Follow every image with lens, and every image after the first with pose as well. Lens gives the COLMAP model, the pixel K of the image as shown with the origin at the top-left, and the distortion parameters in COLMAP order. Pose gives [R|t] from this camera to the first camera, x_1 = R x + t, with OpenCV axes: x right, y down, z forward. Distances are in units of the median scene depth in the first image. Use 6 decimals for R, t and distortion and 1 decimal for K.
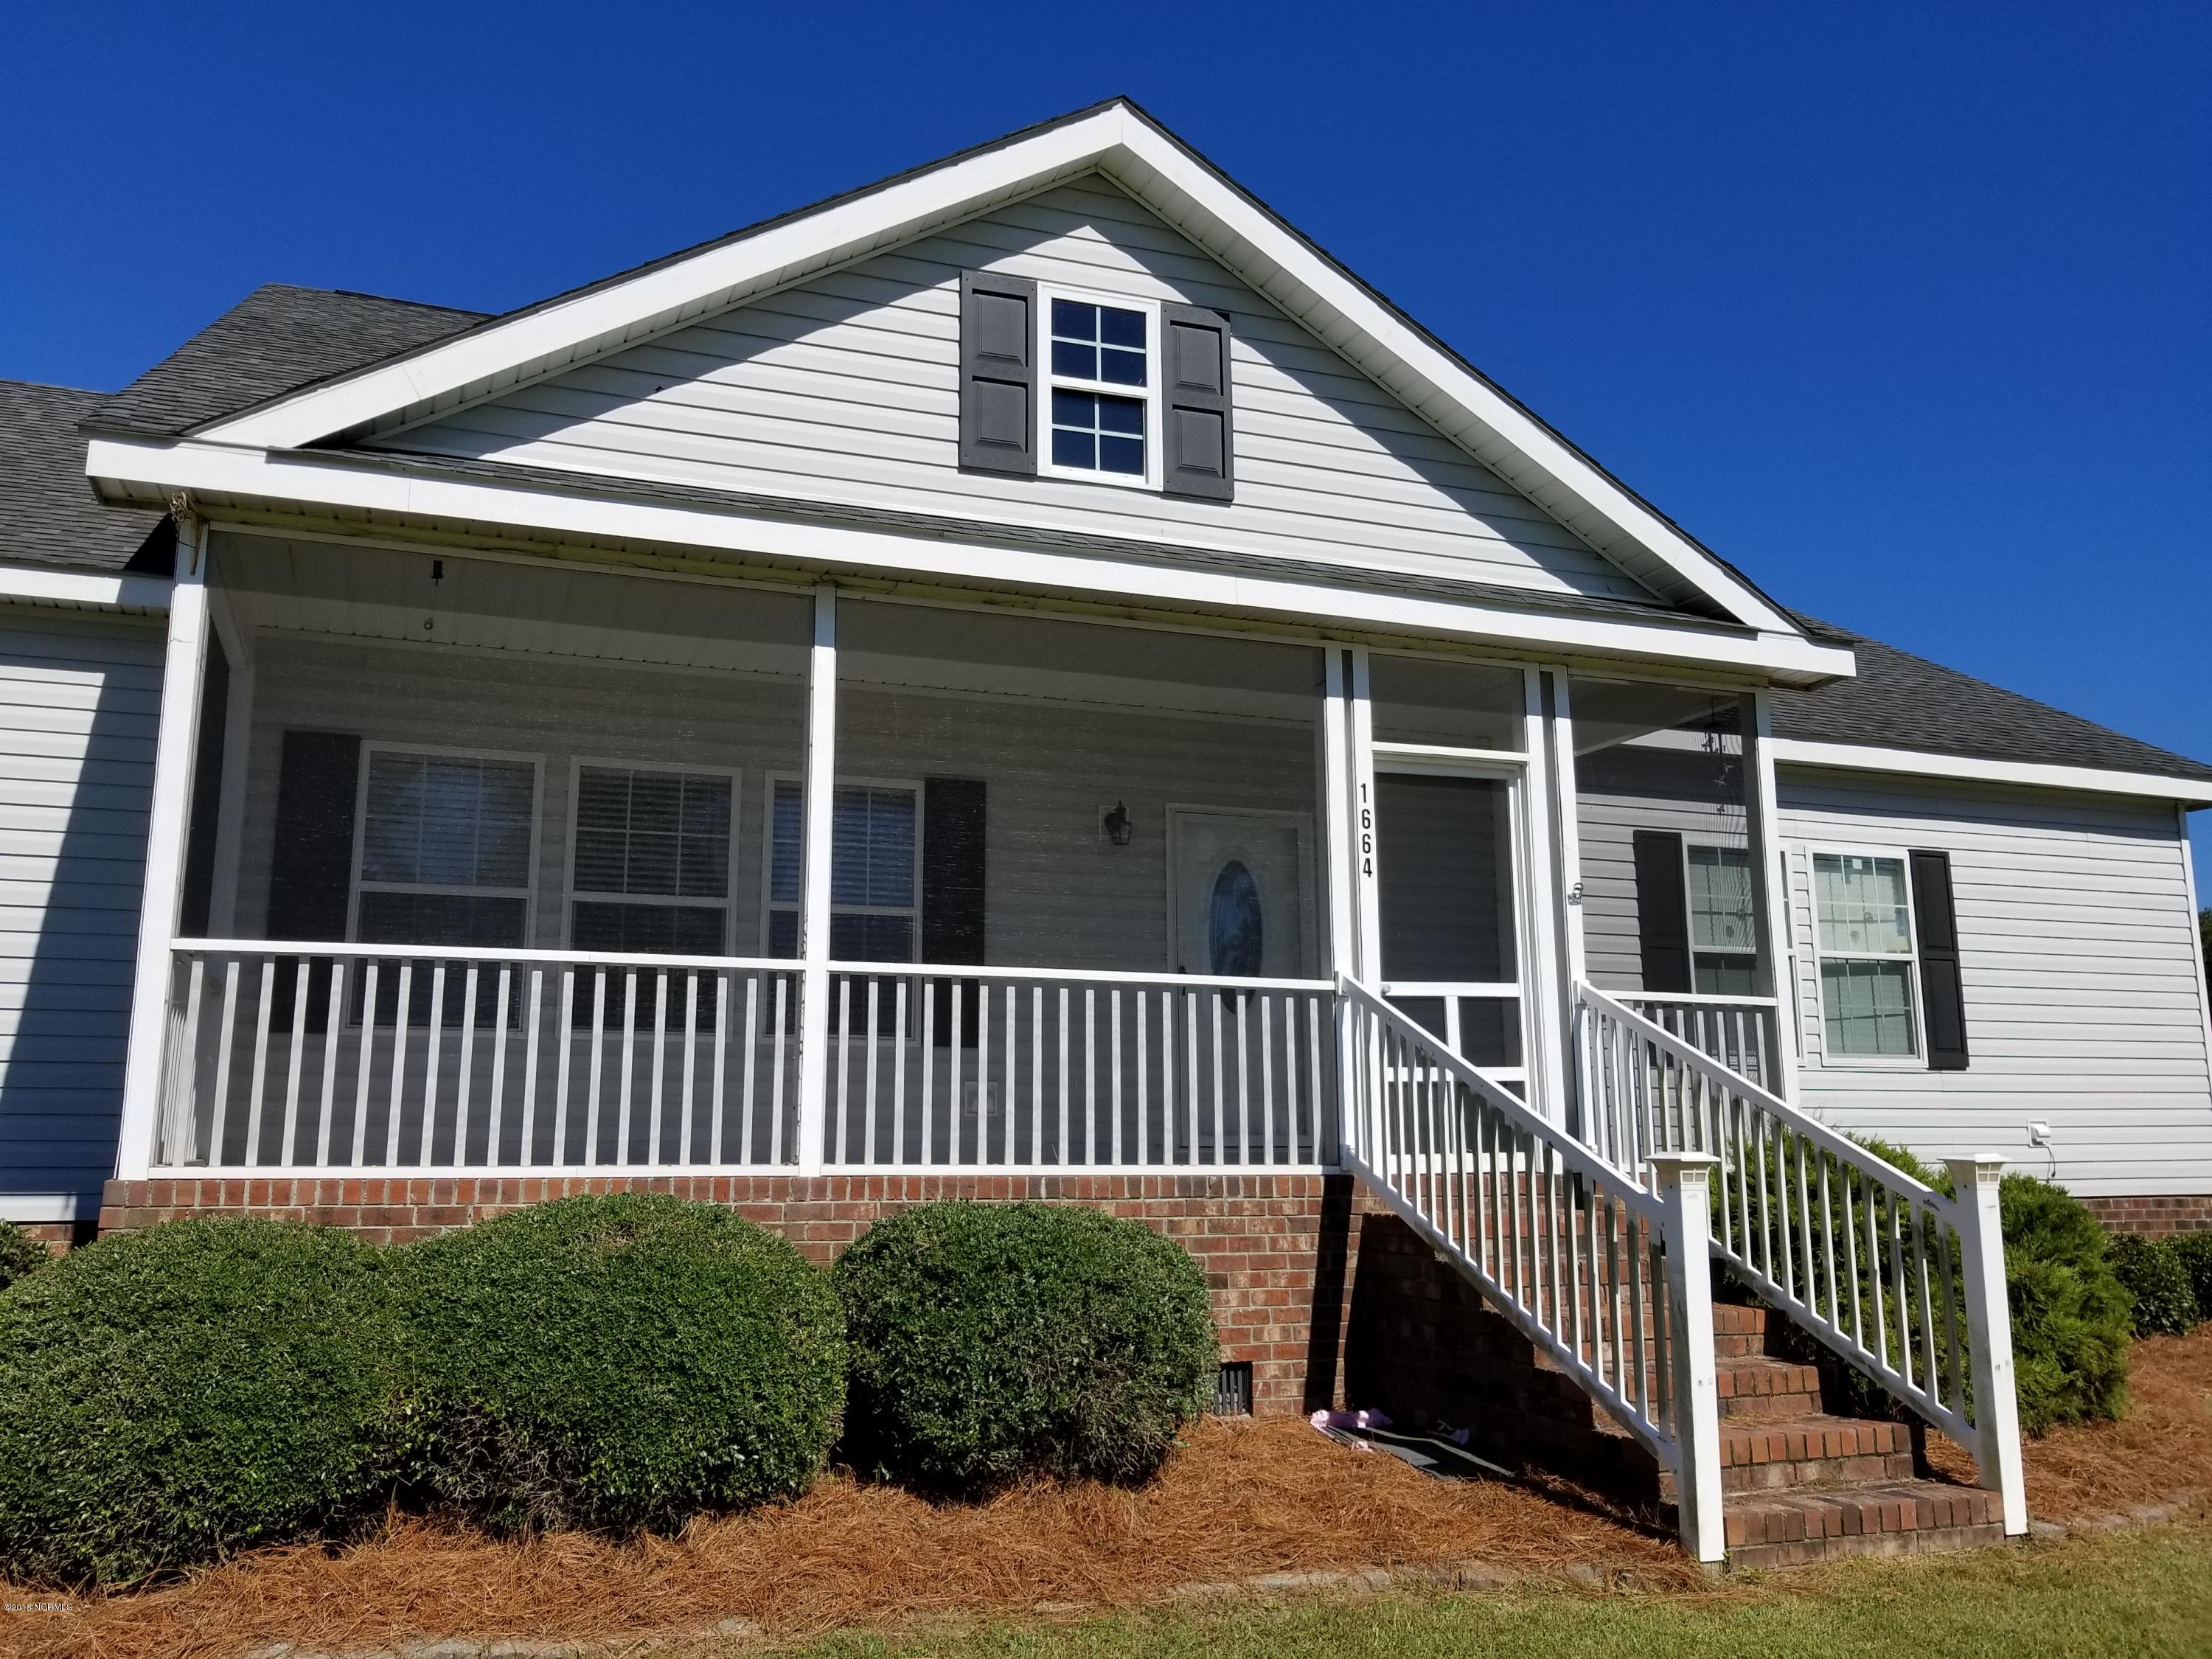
lens RADIAL K [[1743.7, 0, 1085.4], [0, 1743.7, 819.7], [0, 0, 1]] dist [-0.013946, -0.009937]
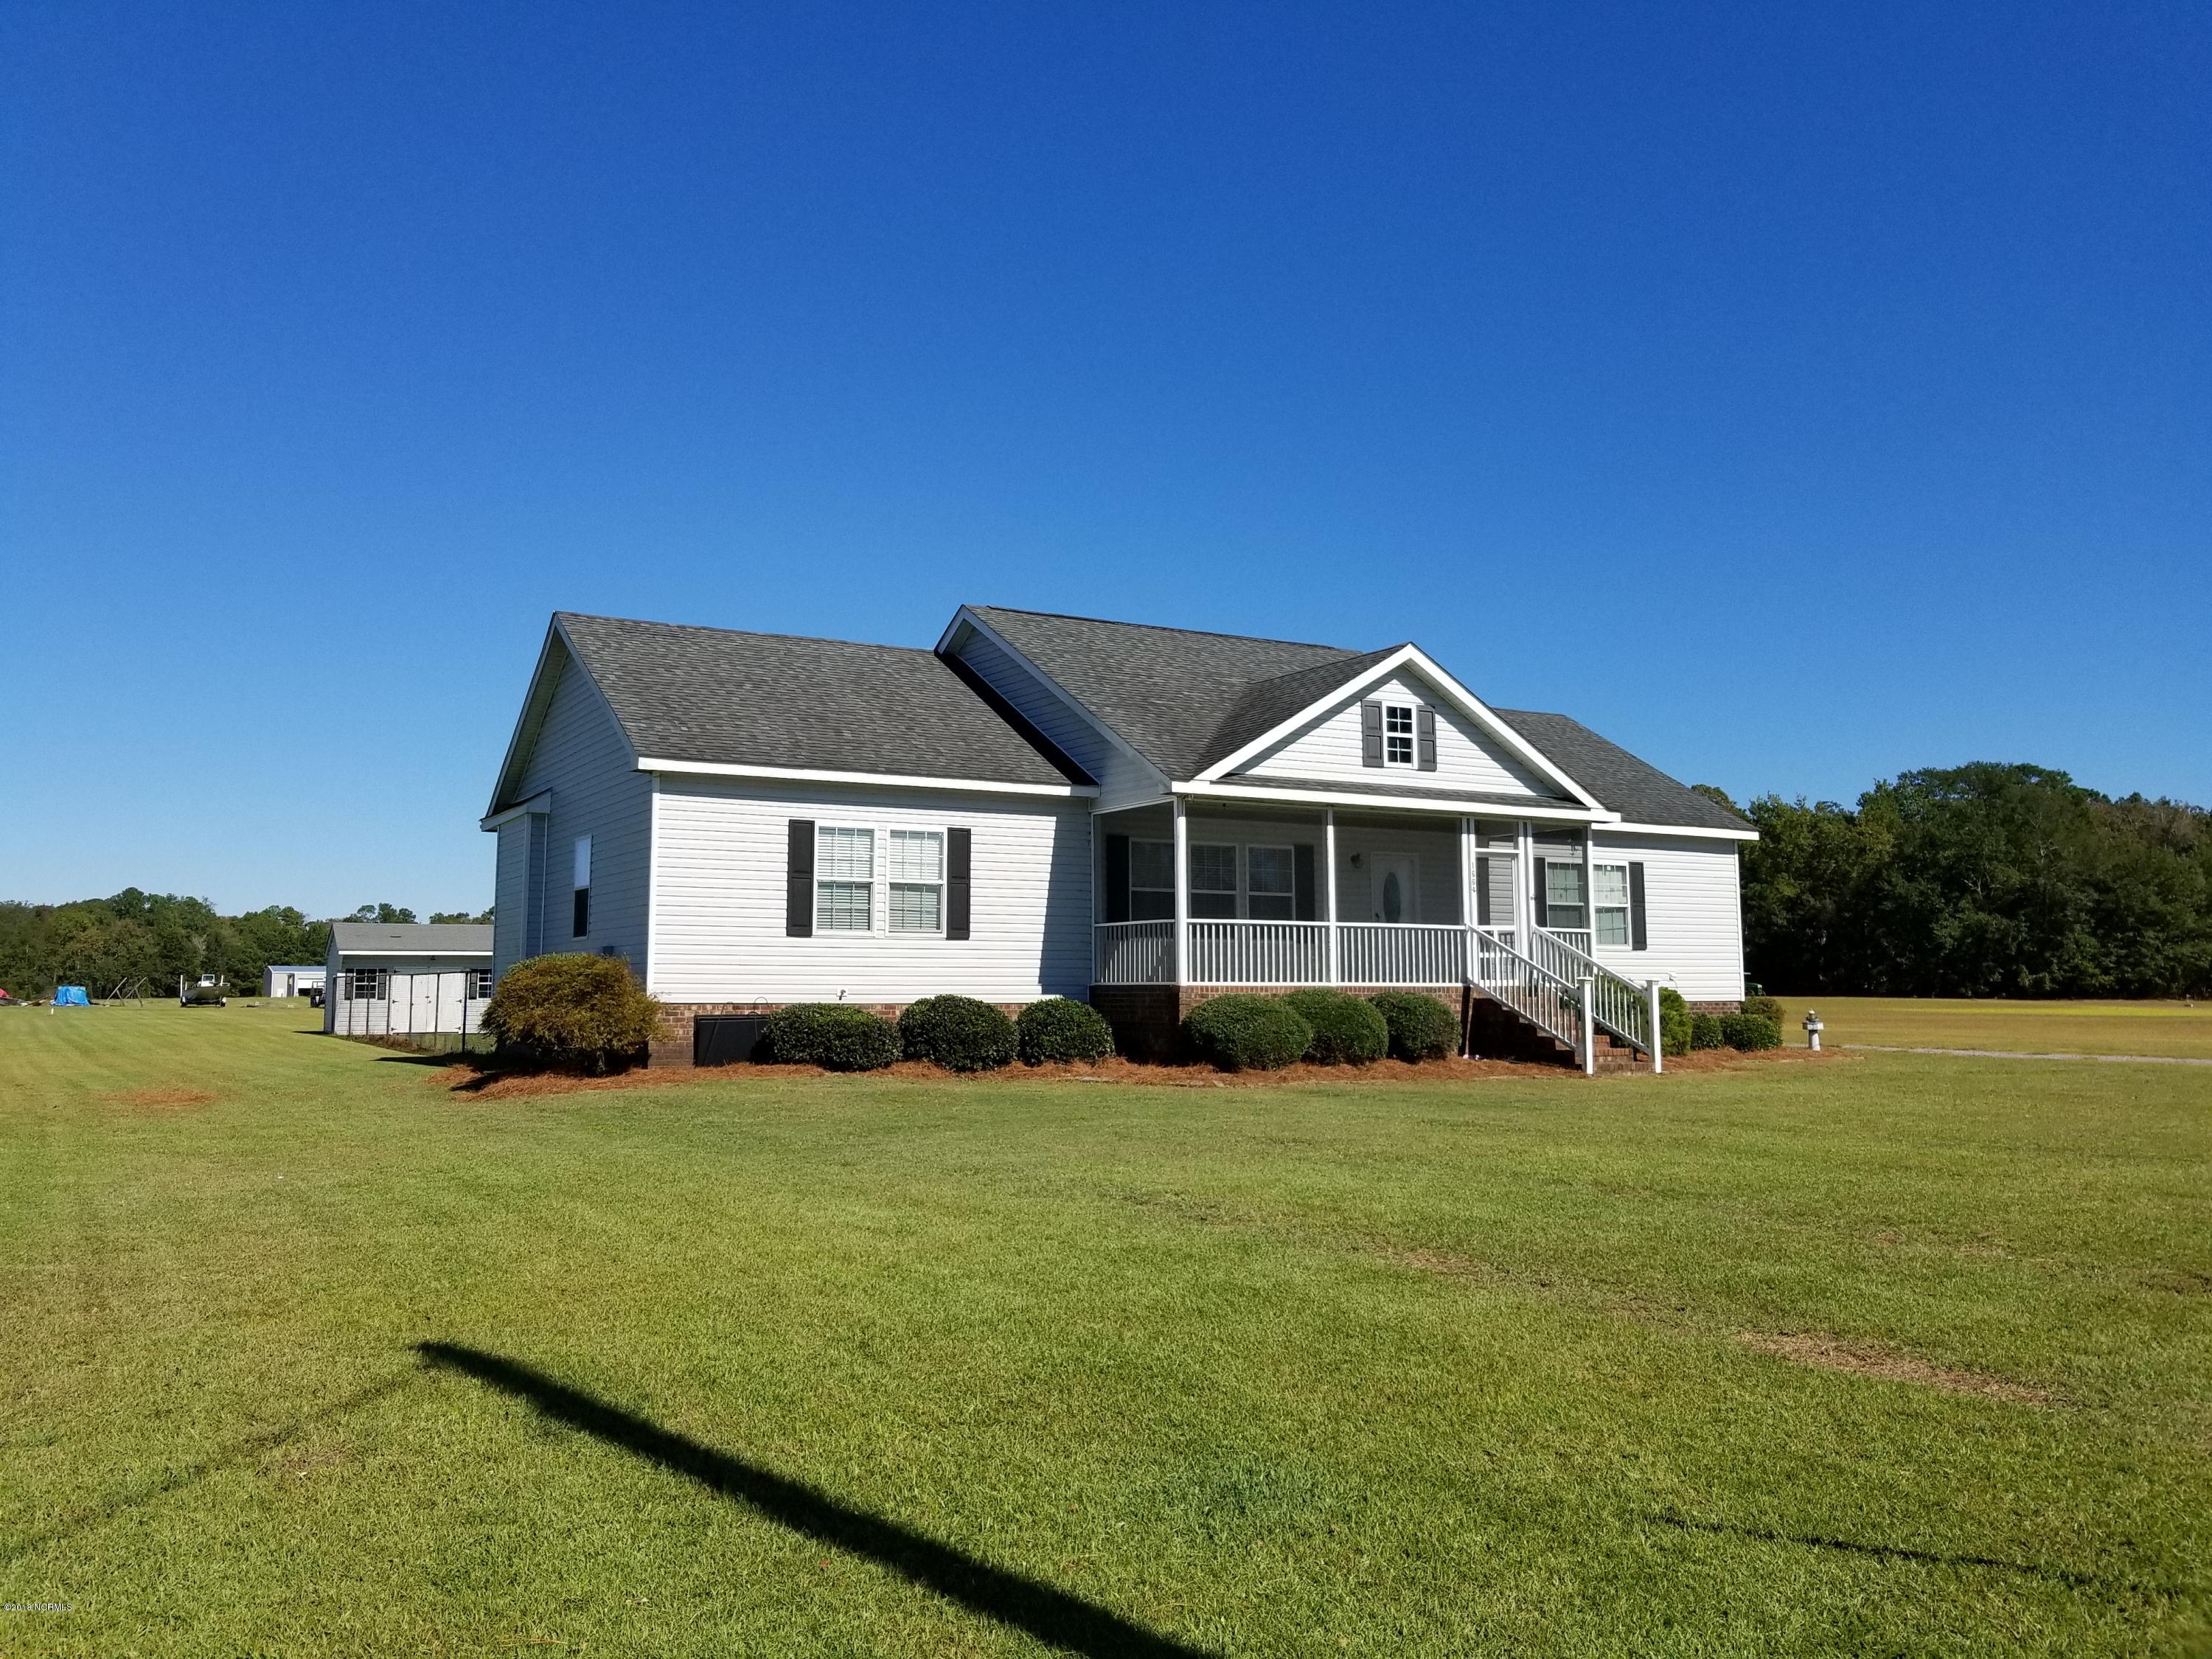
lens RADIAL K [[1768.6, 0, 1055.3], [0, 1768.6, 819.4], [0, 0, 1]] dist [-0.007465, 0.000637]
pose [[0.987705, 0.014372, 0.155665, -1.083198], [-0.027778, 0.996053, 0.084296, -0.346697], [-0.153839, -0.087584, 0.984207, -2.010935]]
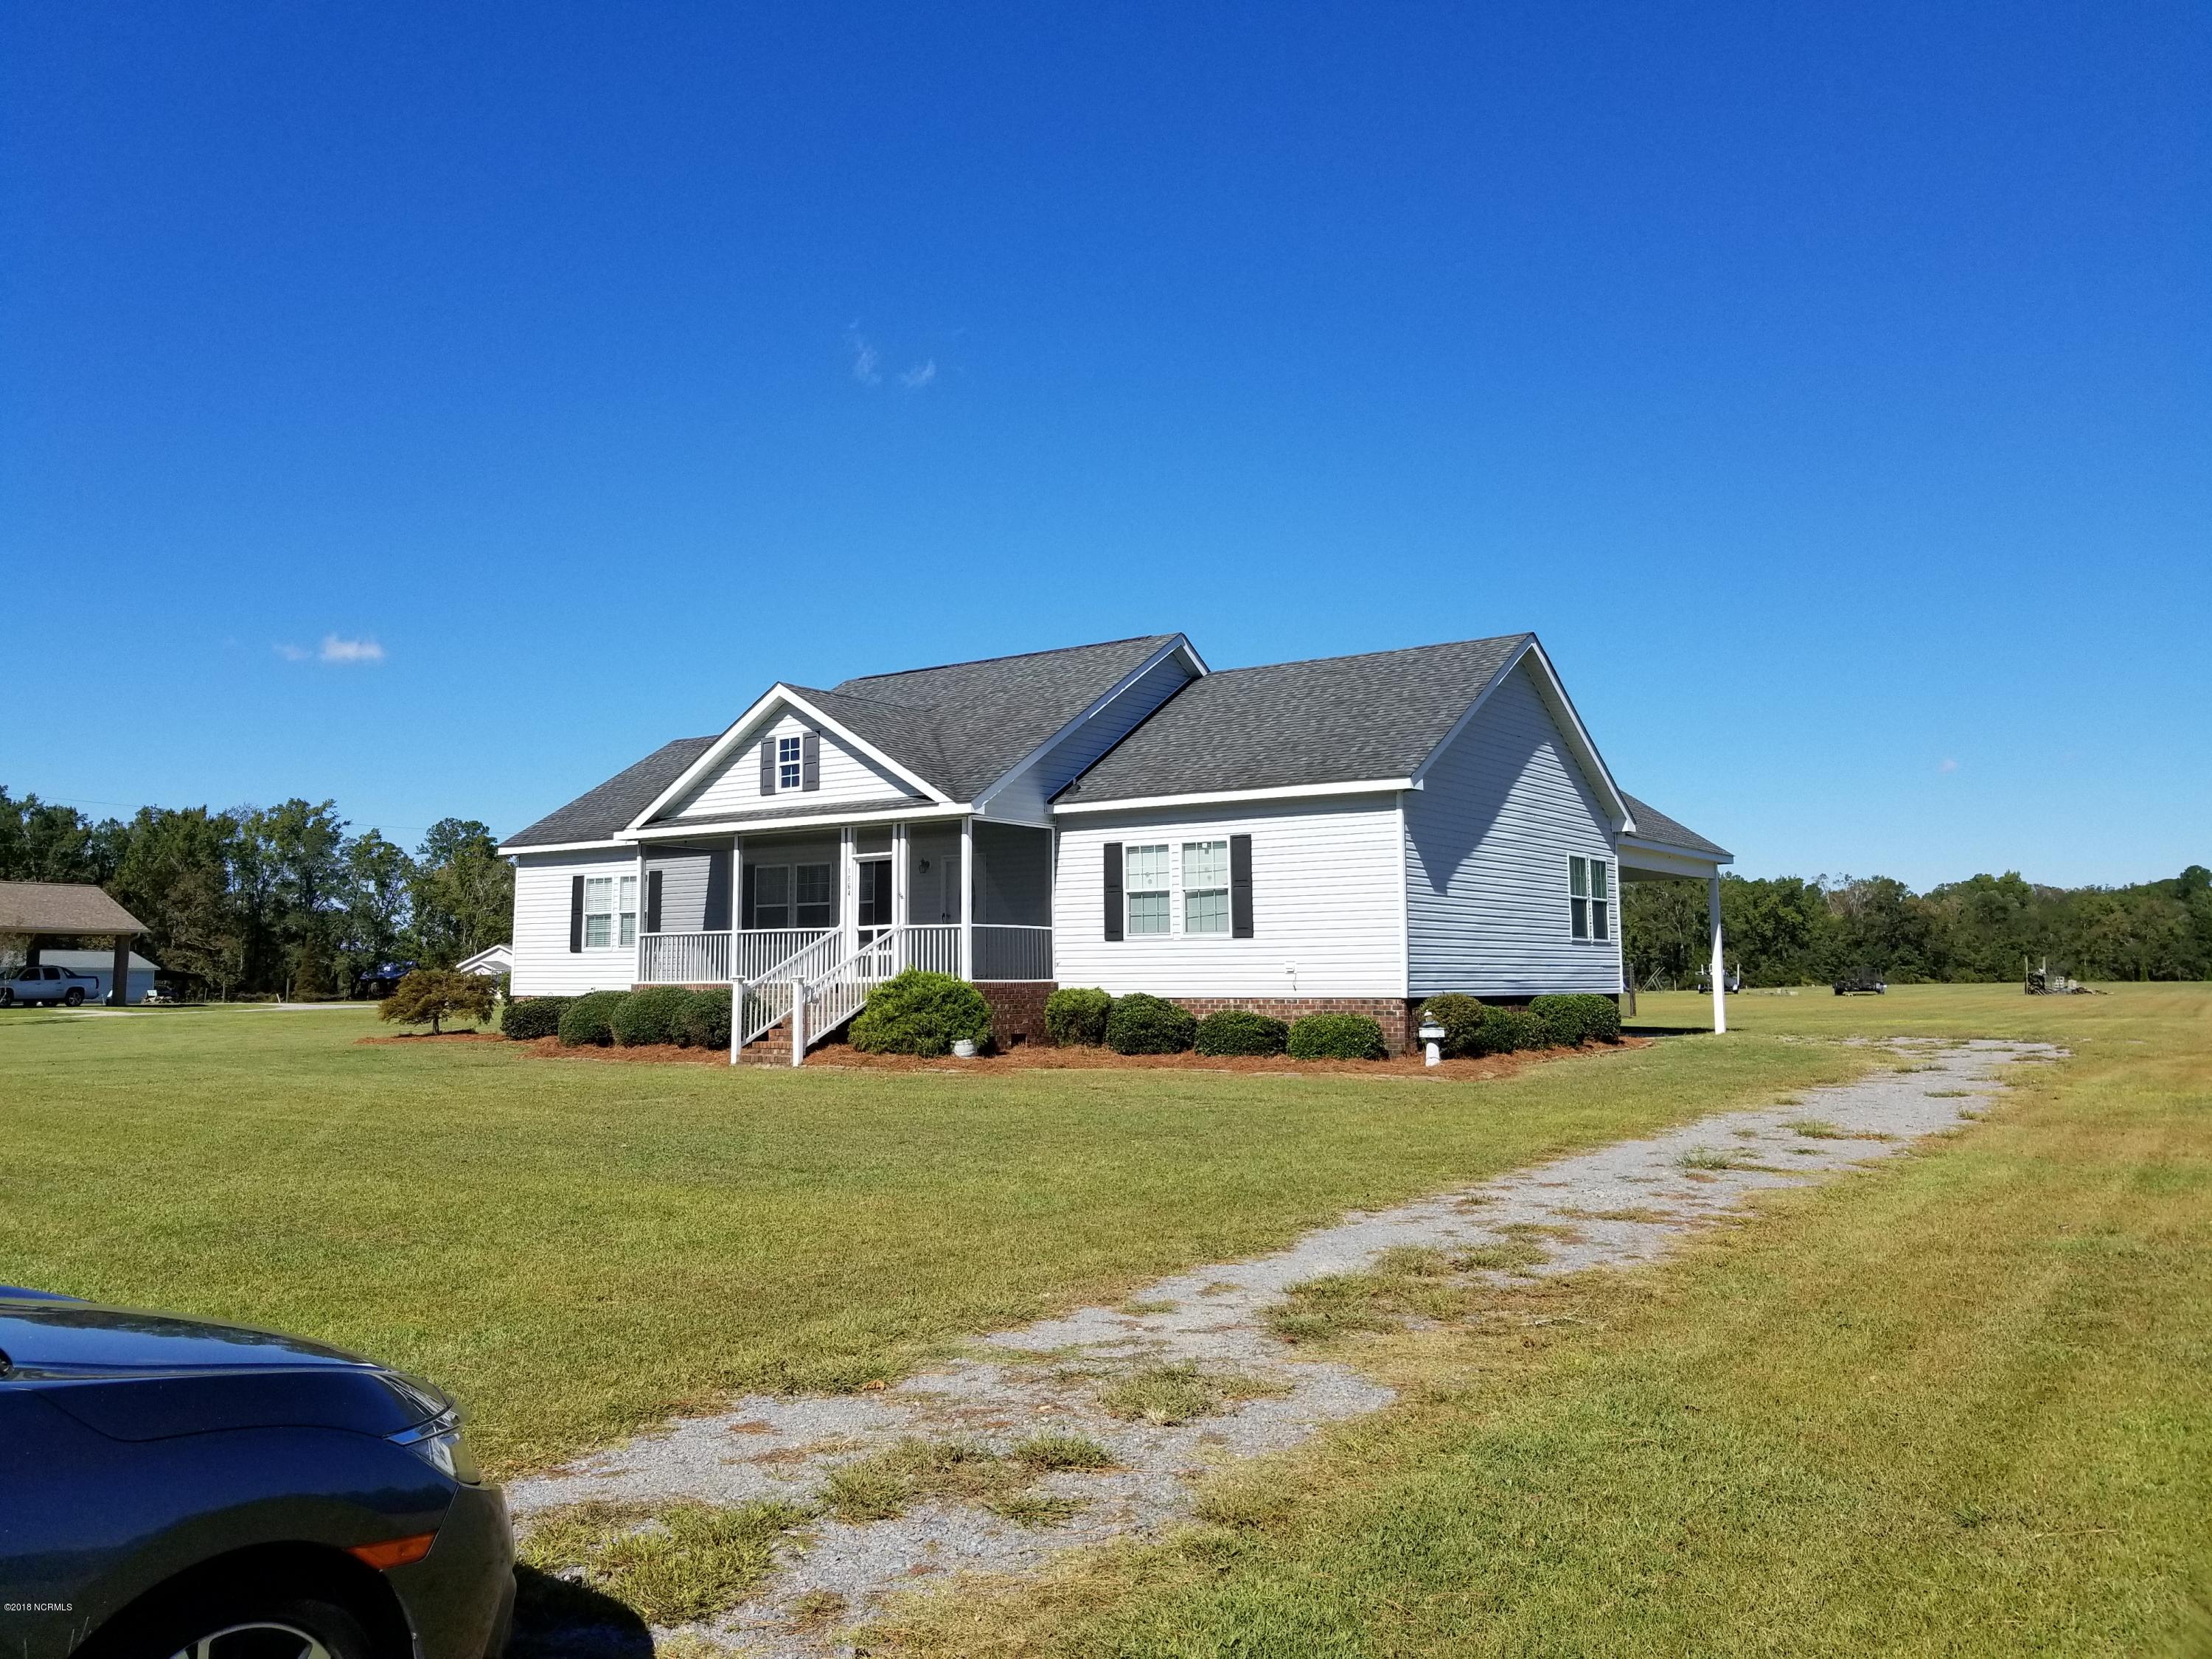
lens RADIAL K [[1743.7, 0, 1085.4], [0, 1743.7, 819.7], [0, 0, 1]] dist [-0.013946, -0.009937]
pose [[0.563757, -0.081695, -0.821891, 3.232721], [0.153980, 0.988046, 0.007409, -0.068667], [0.811461, -0.130732, 0.569597, -0.539133]]
